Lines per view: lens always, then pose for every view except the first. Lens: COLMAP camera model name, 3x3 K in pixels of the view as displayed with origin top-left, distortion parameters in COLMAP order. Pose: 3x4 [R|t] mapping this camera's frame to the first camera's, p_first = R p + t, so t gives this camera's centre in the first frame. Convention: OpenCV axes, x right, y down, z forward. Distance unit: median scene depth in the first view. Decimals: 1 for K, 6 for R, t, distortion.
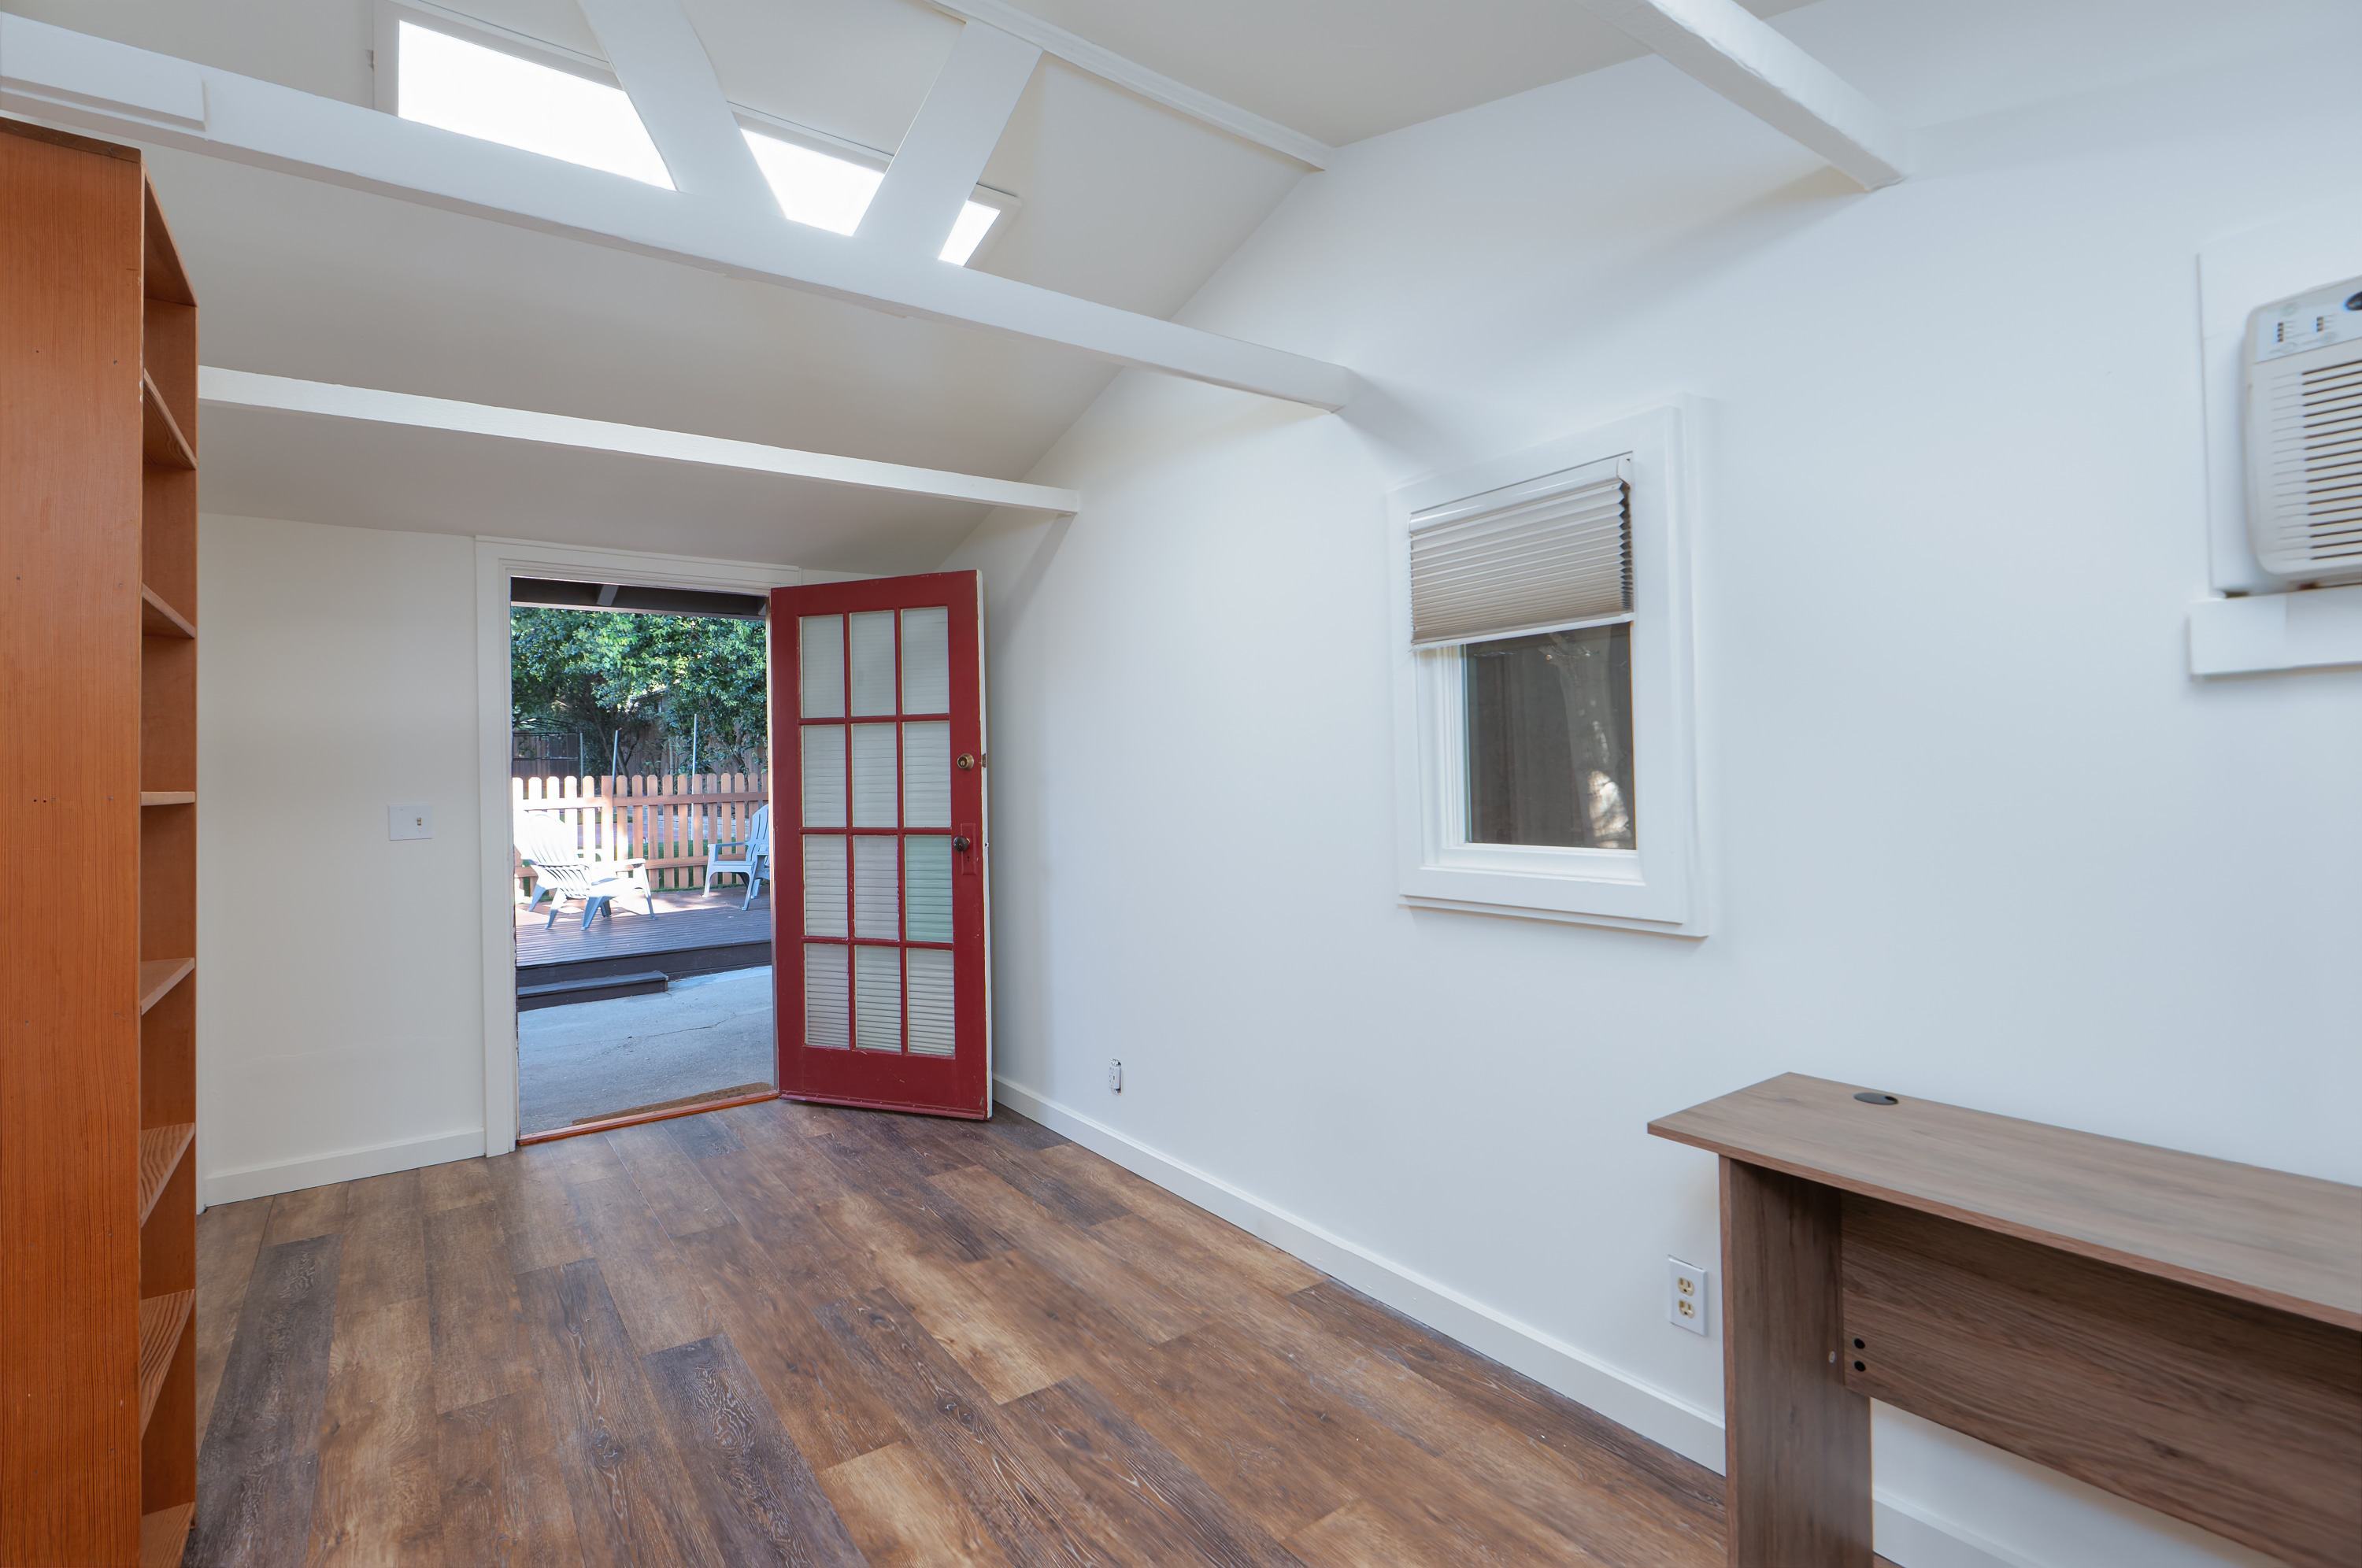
lens RADIAL K [[1118.2, 0, 1181.6], [0, 1118.2, 772.3], [0, 0, 1]] dist [-0.018626, -0.000834]
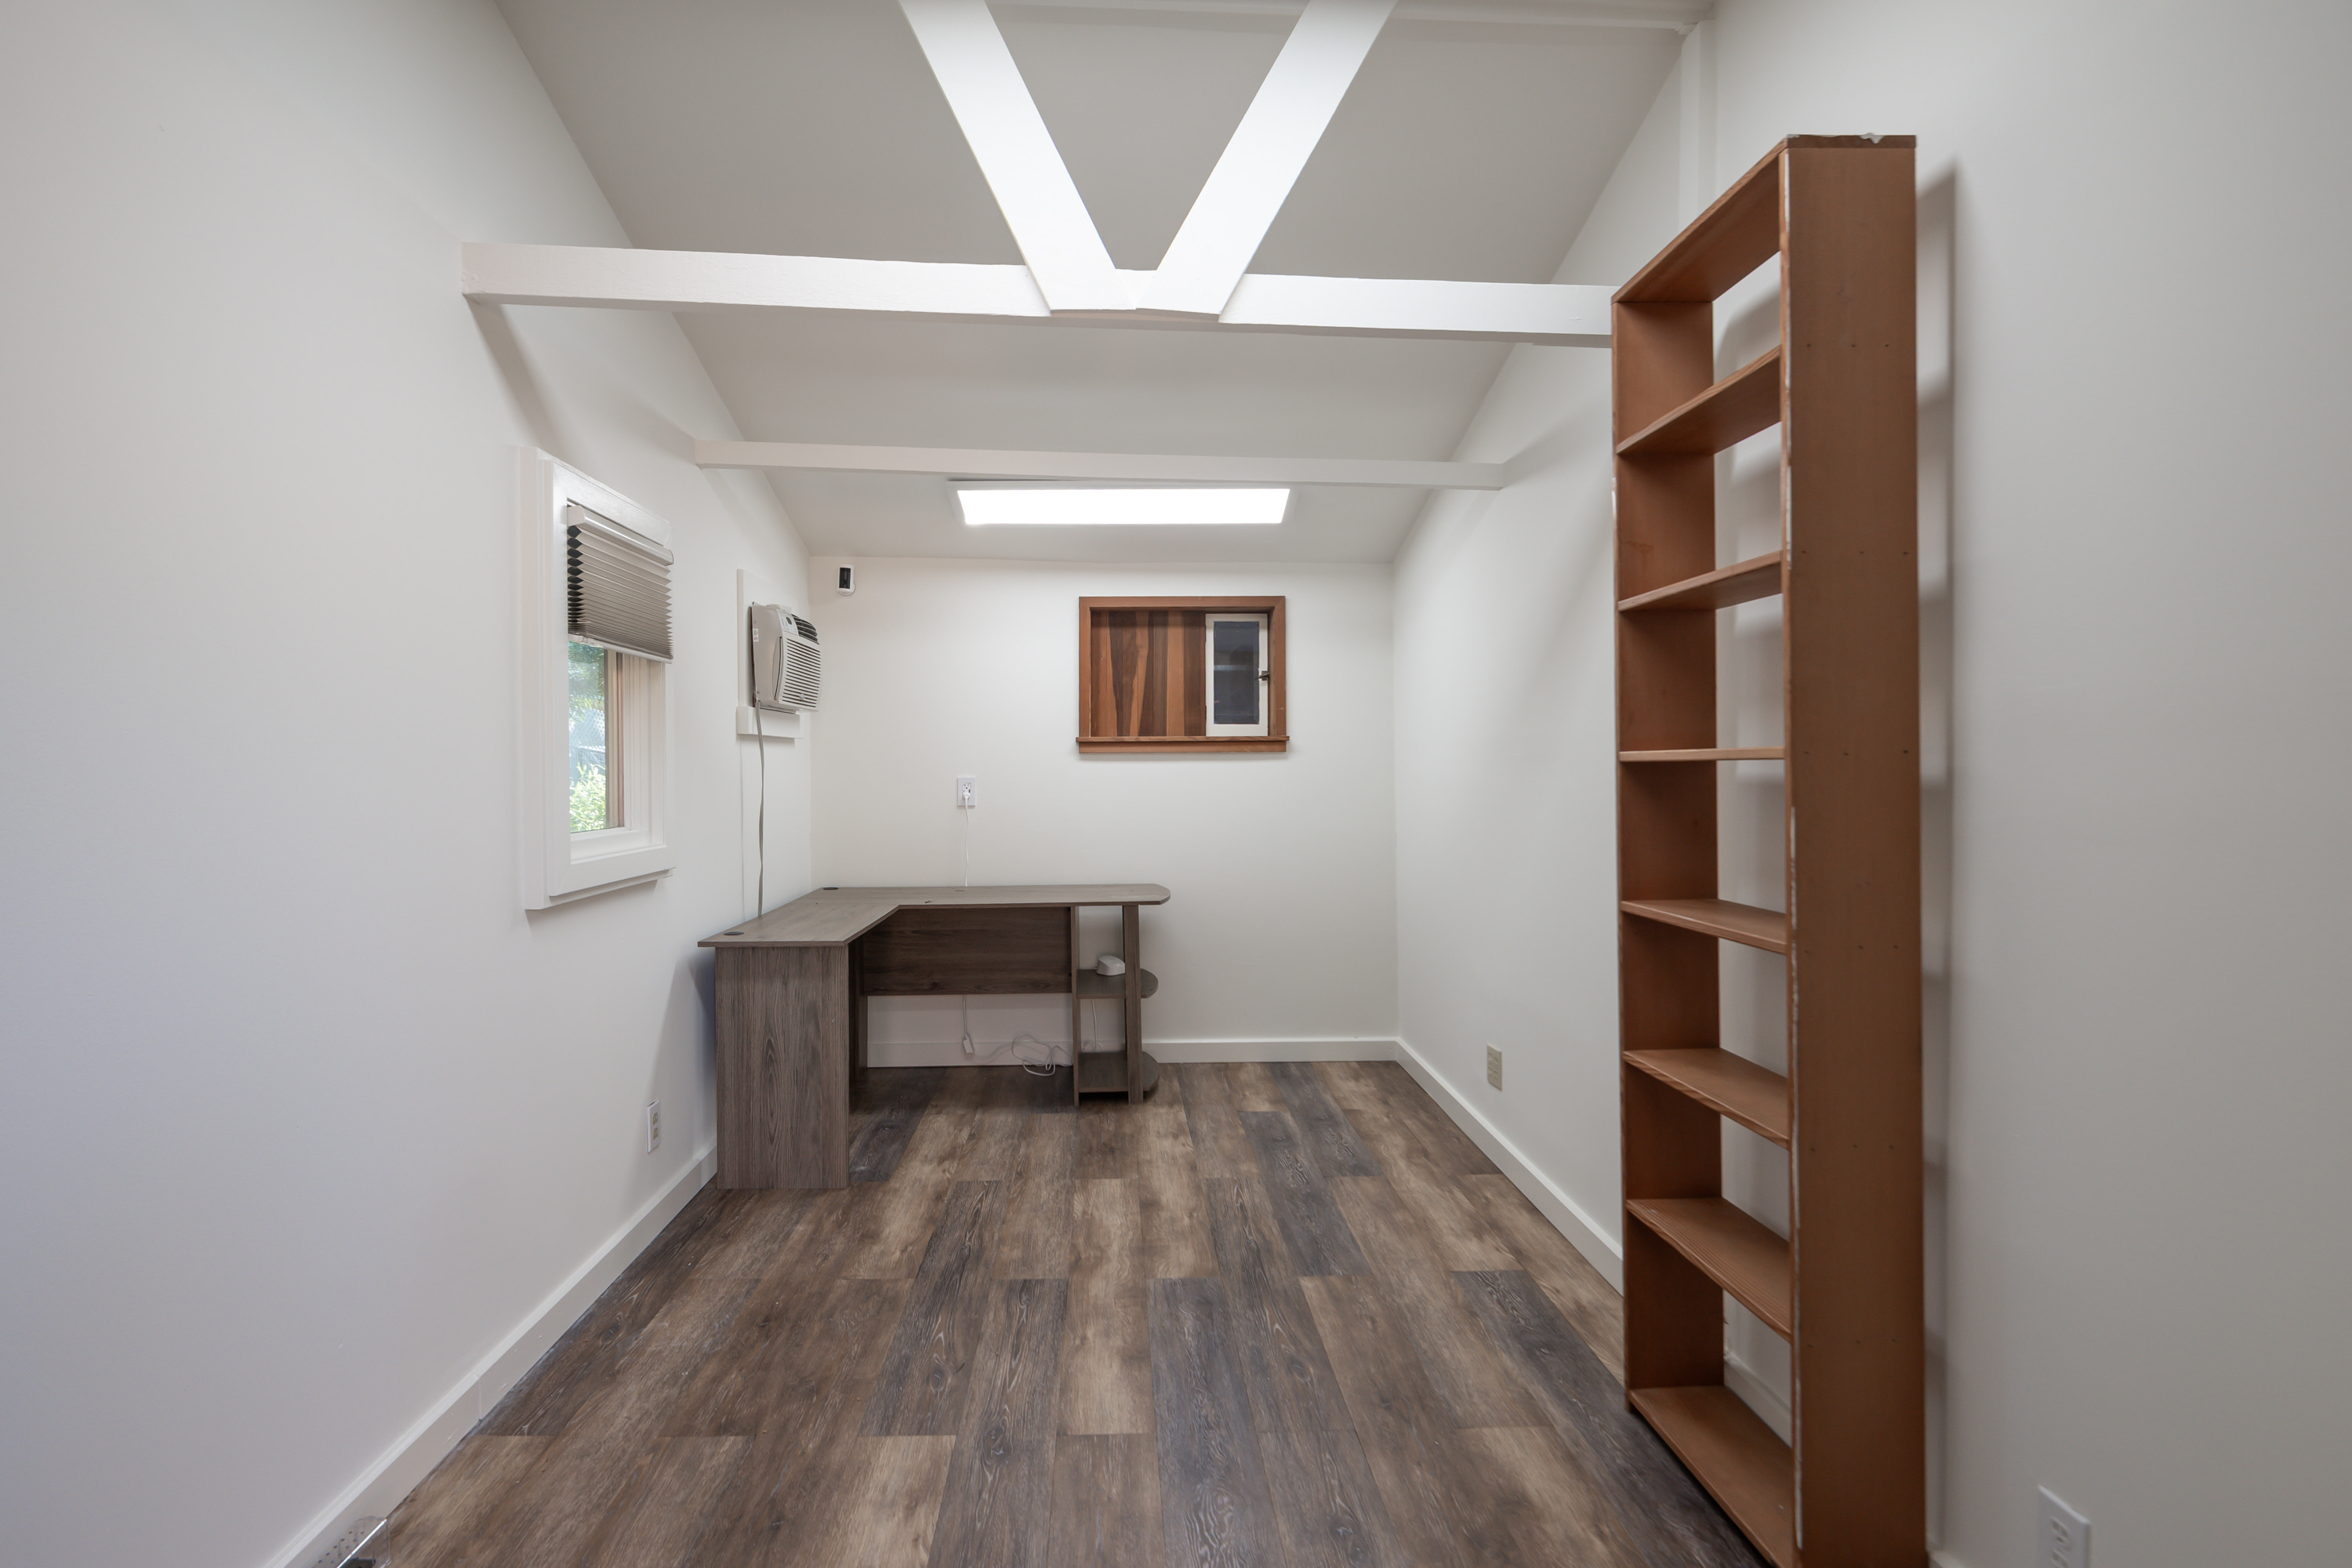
lens RADIAL K [[1113.6, 0, 1175.4], [0, 1113.6, 774.2], [0, 0, 1]] dist [-0.018626, -0.000834]
pose [[-0.849241, 0.020027, 0.527625, -0.878620], [0.021002, 0.999771, -0.004145, 0.030053], [-0.527587, 0.007561, -0.849467, 1.812206]]
